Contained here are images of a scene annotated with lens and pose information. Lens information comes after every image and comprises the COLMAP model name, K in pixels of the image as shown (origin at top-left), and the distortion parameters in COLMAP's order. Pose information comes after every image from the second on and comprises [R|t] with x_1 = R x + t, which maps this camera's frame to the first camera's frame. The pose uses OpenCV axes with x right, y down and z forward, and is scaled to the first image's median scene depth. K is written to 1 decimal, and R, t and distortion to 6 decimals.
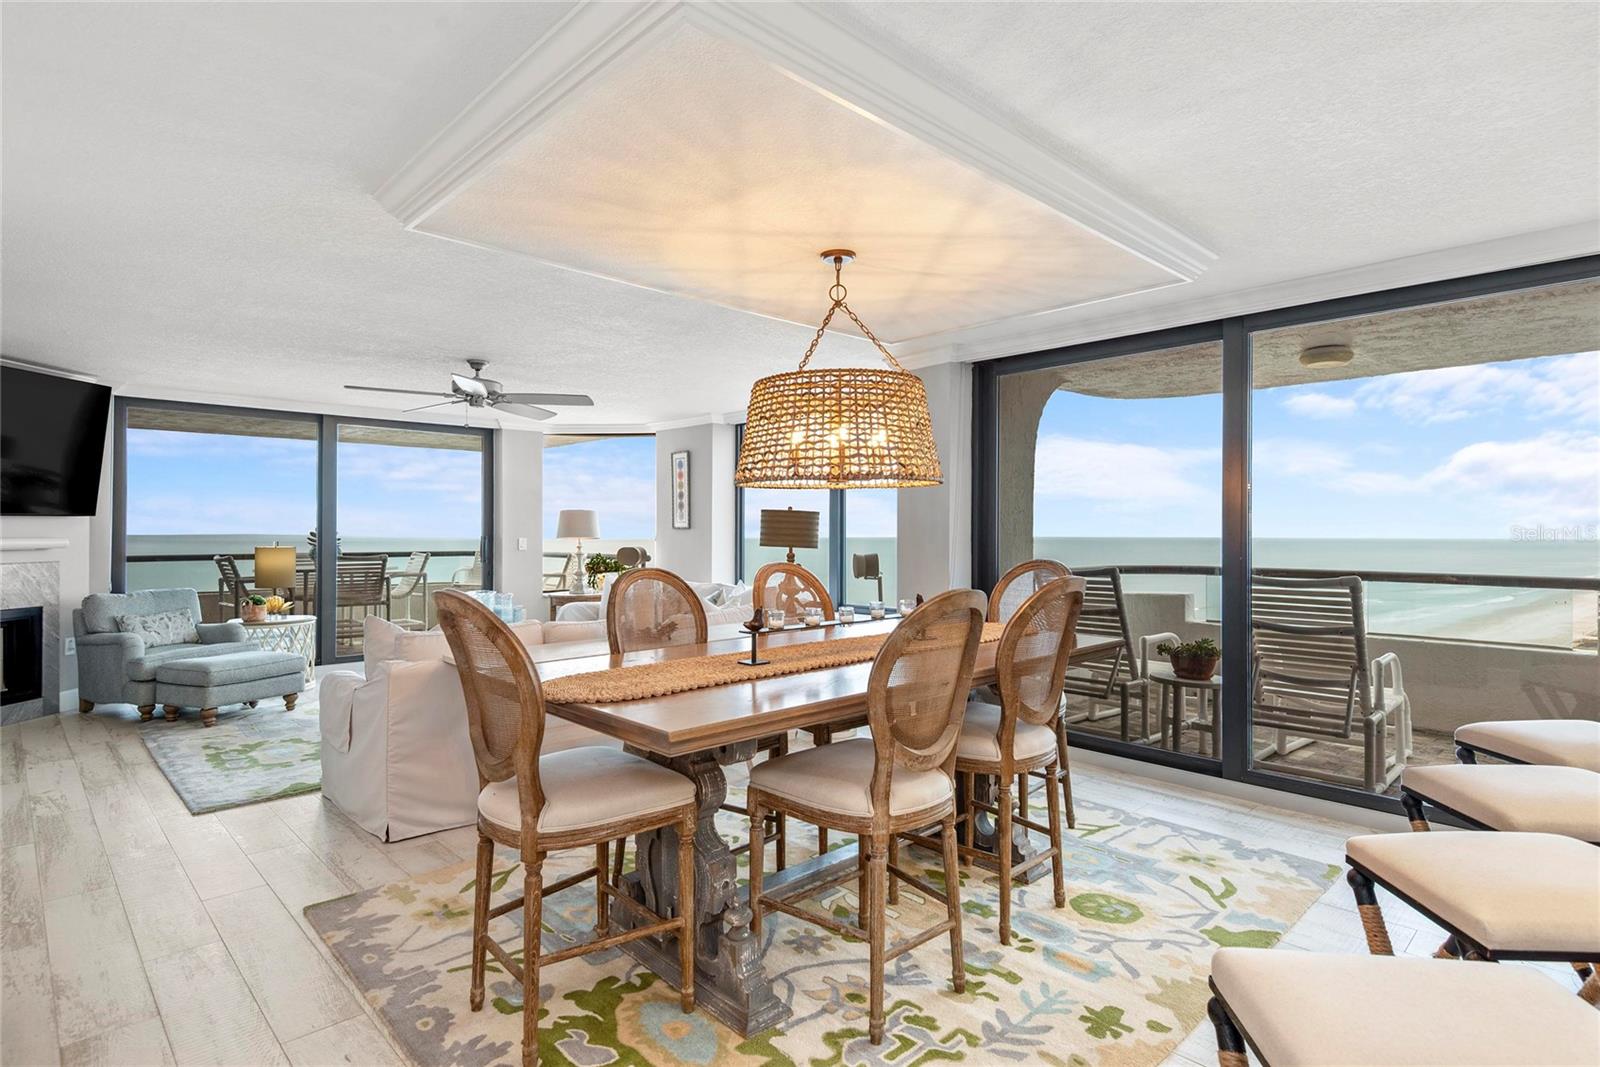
lens RADIAL K [[822.6, 0, 812.7], [0, 822.6, 528.4], [0, 0, 1]] dist [0.018127, -0.008651]
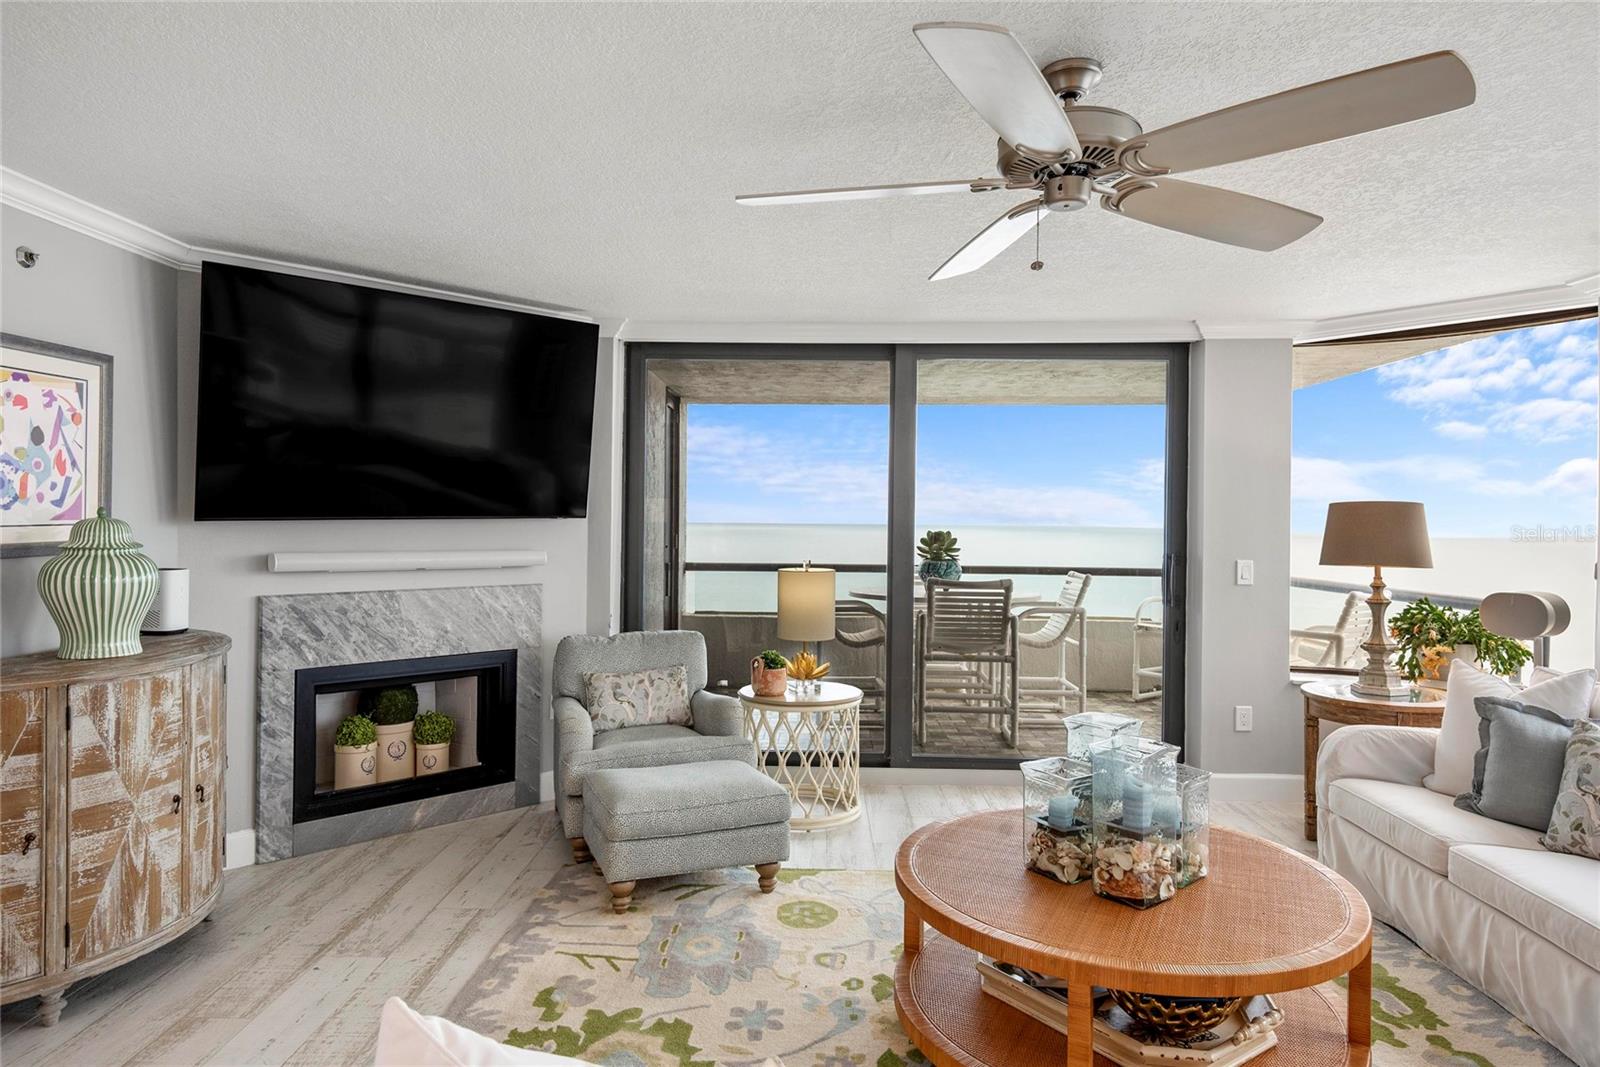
lens RADIAL K [[969.2, 0, 803.8], [0, 969.2, 524.6], [0, 0, 1]] dist [0.027892, -0.016256]
pose [[0.701227, 0.009372, -0.712876, -0.185811], [-0.005709, 0.999955, 0.007531, -0.017446], [0.712915, -0.001210, 0.701249, 0.608262]]
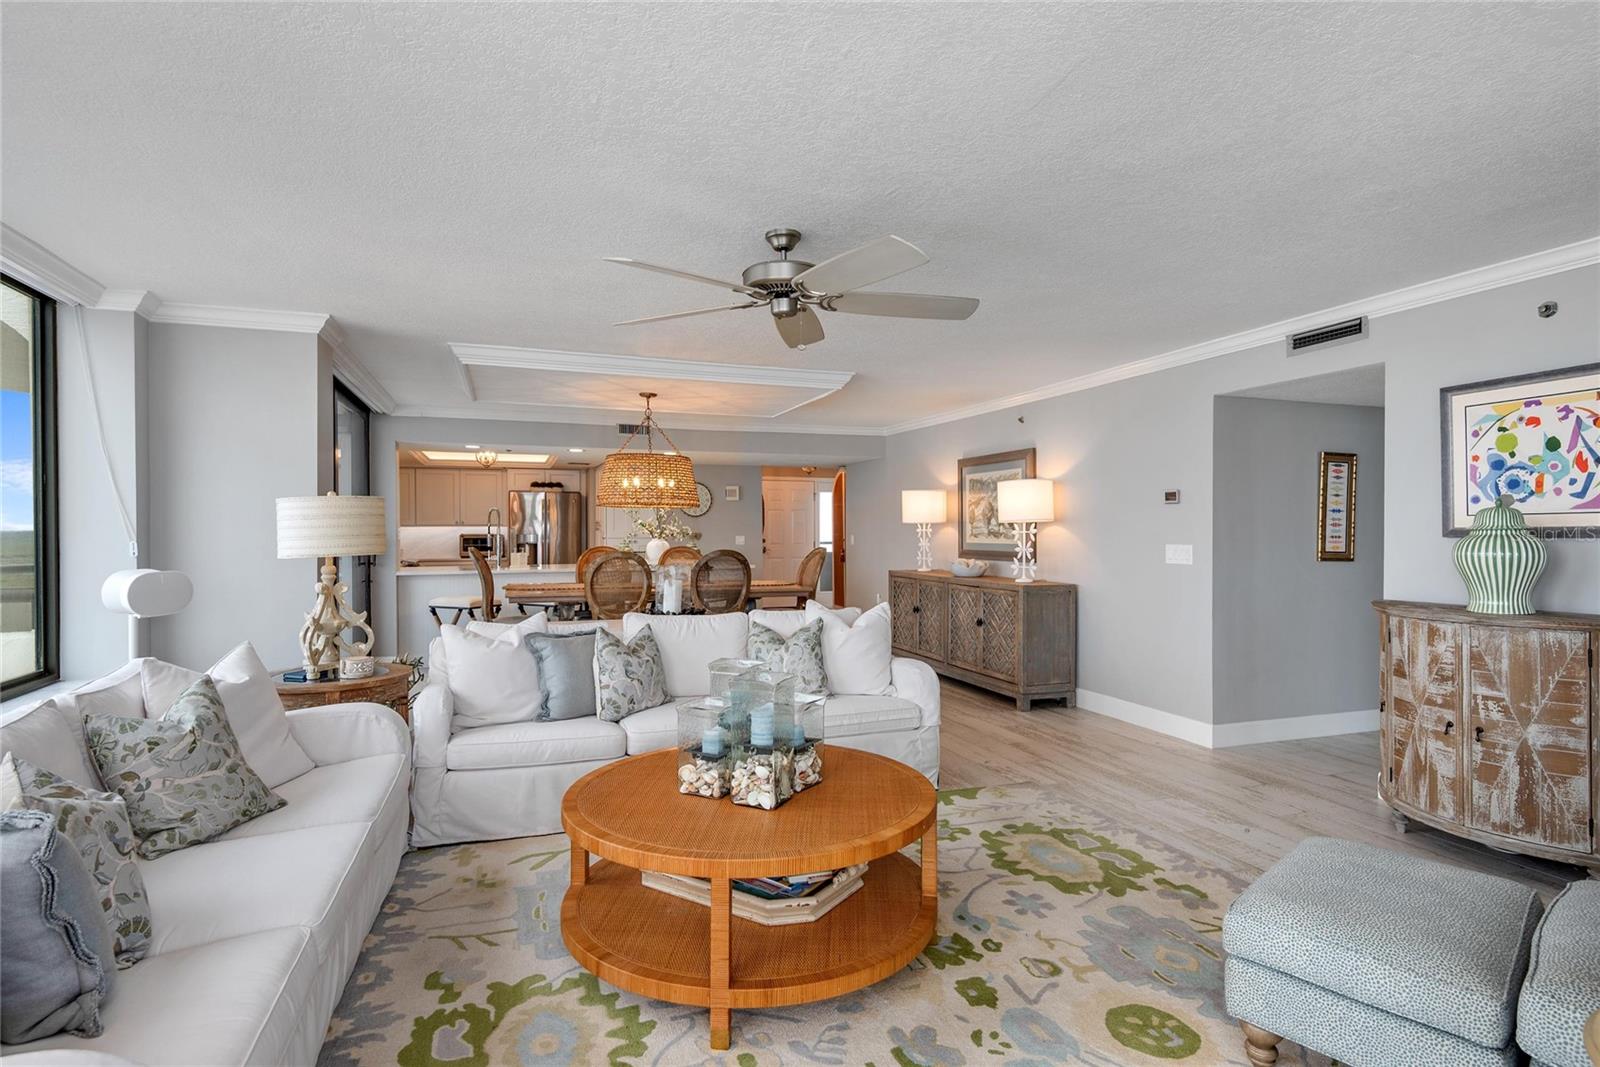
lens RADIAL K [[822.6, 0, 790.4], [0, 822.6, 529.3], [0, 0, 1]] dist [0.018127, -0.008651]
pose [[-0.900776, -0.001754, 0.434280, -0.626293], [-0.001940, 0.999998, 0.000015, 0.001499], [-0.434279, -0.000828, -0.900778, 1.437476]]
